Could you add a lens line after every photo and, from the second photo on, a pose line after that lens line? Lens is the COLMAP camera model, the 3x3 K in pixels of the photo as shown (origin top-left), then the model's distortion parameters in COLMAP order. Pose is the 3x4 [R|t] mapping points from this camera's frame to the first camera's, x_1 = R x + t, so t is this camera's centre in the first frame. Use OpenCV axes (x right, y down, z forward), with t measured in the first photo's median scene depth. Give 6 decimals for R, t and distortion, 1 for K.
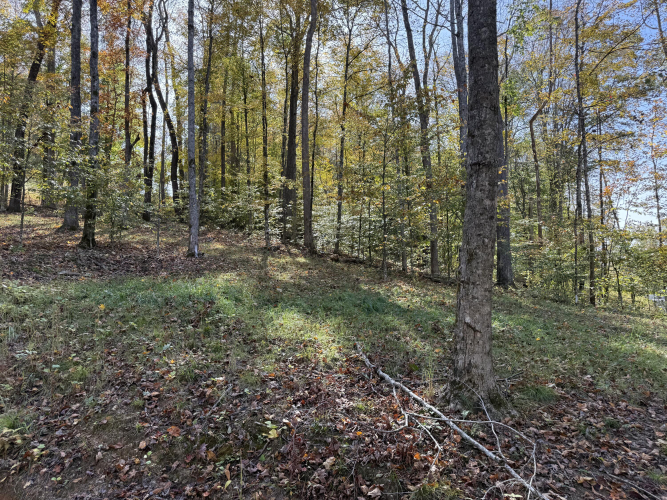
lens RADIAL K [[457.7, 0, 331.3], [0, 457.7, 250.4], [0, 0, 1]] dist [0.008877, -0.036746]
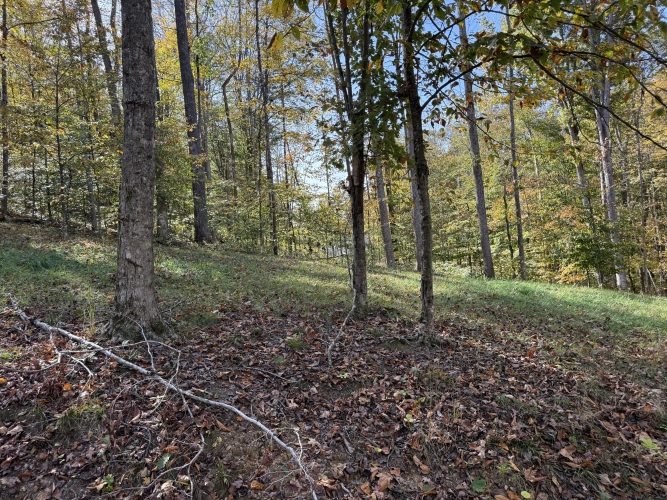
lens RADIAL K [[457.7, 0, 335.3], [0, 457.7, 245.9], [0, 0, 1]] dist [0.008877, -0.036746]
pose [[0.809884, -0.047653, 0.584651, 0.074028], [0.005922, 0.997308, 0.073085, 0.057029], [-0.586560, -0.055728, 0.807987, -0.104124]]
